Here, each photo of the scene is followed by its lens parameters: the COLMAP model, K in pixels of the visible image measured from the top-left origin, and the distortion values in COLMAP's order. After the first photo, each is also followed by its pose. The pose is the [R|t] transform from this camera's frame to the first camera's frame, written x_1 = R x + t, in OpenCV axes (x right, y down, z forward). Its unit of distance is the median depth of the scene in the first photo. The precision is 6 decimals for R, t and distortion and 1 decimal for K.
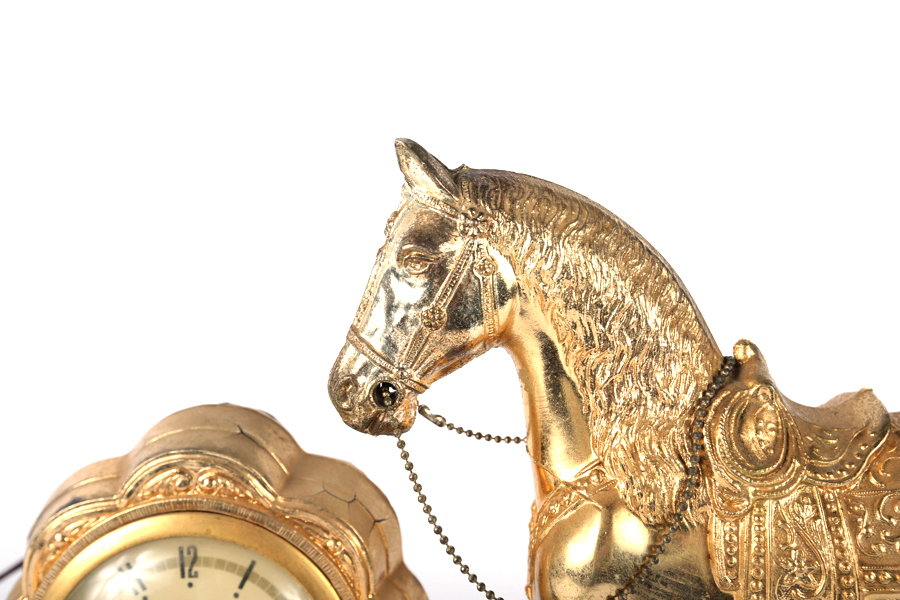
lens RADIAL K [[904.0, 0, 466.1], [0, 904.0, 334.4], [0, 0, 1]] dist [0.020306, 0.014573]
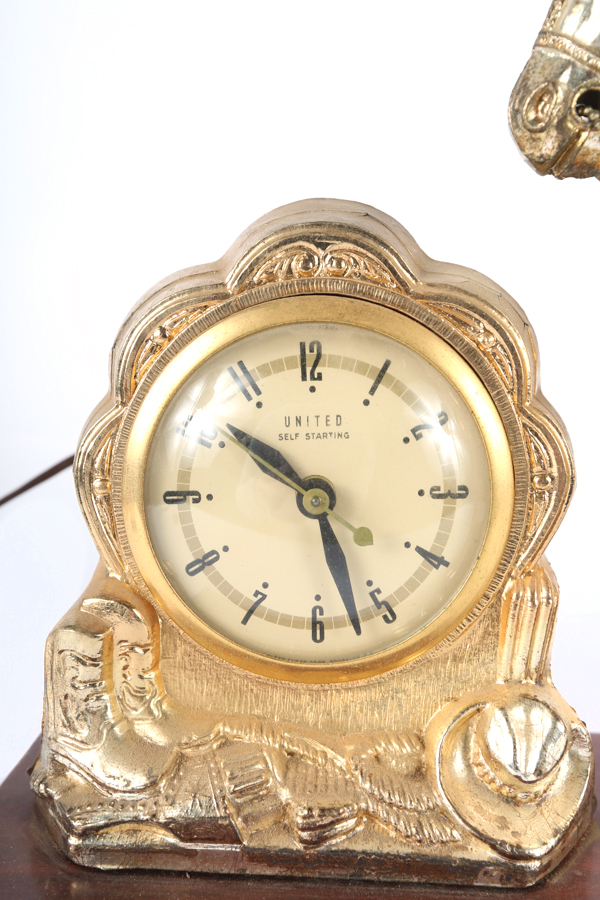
lens RADIAL K [[904.0, 0, 299.3], [0, 904.0, 472.5], [0, 0, 1]] dist [0.020306, 0.014573]
pose [[0.999265, 0.001547, -0.038303, -0.317605], [-0.000571, 0.999675, 0.025469, 0.371538], [0.038330, -0.025428, 0.998942, 0.178433]]
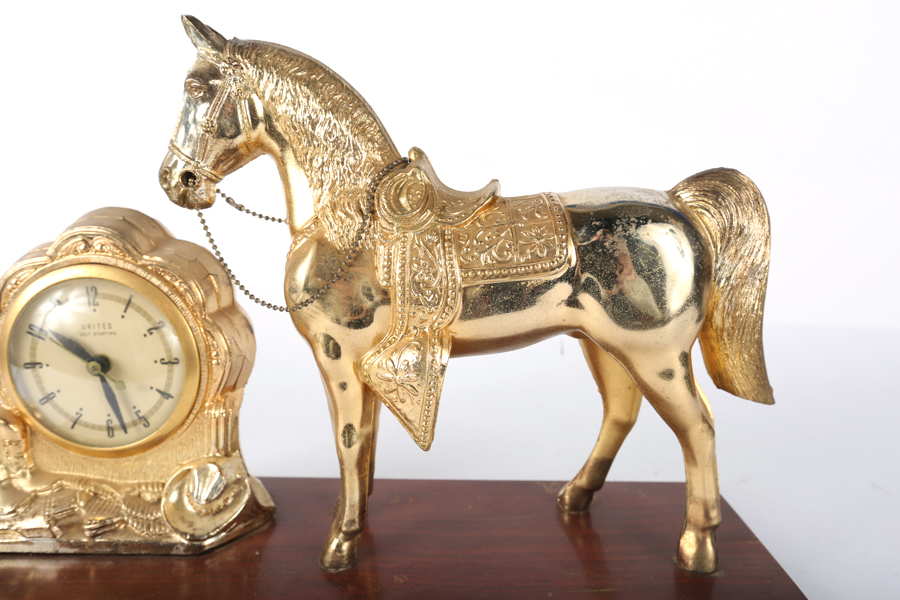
lens RADIAL K [[643.4, 0, 450.0], [0, 643.4, 327.6], [0, 0, 1]] dist [-0.004692, 0.003609]
pose [[0.999928, -0.009151, -0.007745, 0.393355], [0.009679, 0.997413, 0.071224, 0.258000], [0.007074, -0.071293, 0.997430, -0.183555]]
